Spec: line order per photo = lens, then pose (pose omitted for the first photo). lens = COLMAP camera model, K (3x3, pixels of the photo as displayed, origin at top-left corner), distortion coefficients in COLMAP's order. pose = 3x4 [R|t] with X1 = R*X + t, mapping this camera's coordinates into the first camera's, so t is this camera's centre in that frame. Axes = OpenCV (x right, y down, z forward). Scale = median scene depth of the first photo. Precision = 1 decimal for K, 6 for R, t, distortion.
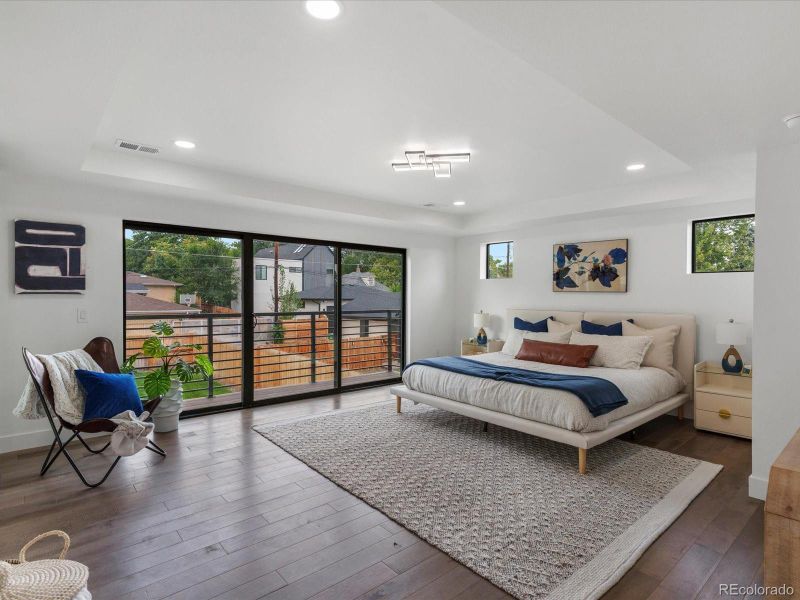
lens RADIAL K [[426.7, 0, 400.0], [0, 426.7, 300.0], [0, 0, 1]] dist [0.000760, 0.000416]
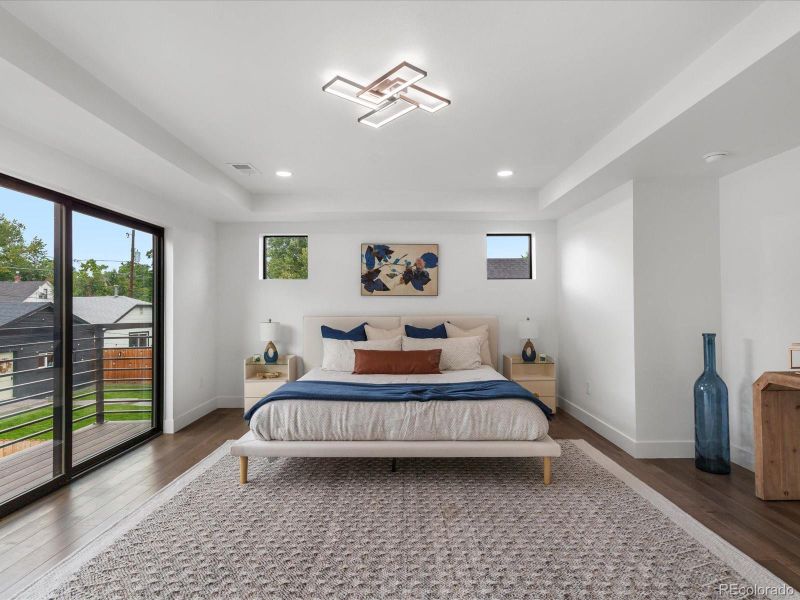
lens RADIAL K [[426.7, 0, 400.0], [0, 426.7, 300.0], [0, 0, 1]] dist [0.000760, 0.000416]
pose [[0.658650, 0.005651, 0.752428, -0.300454], [0.015700, 0.999651, -0.021250, 0.012309], [-0.752286, 0.025809, 0.658332, 0.380710]]
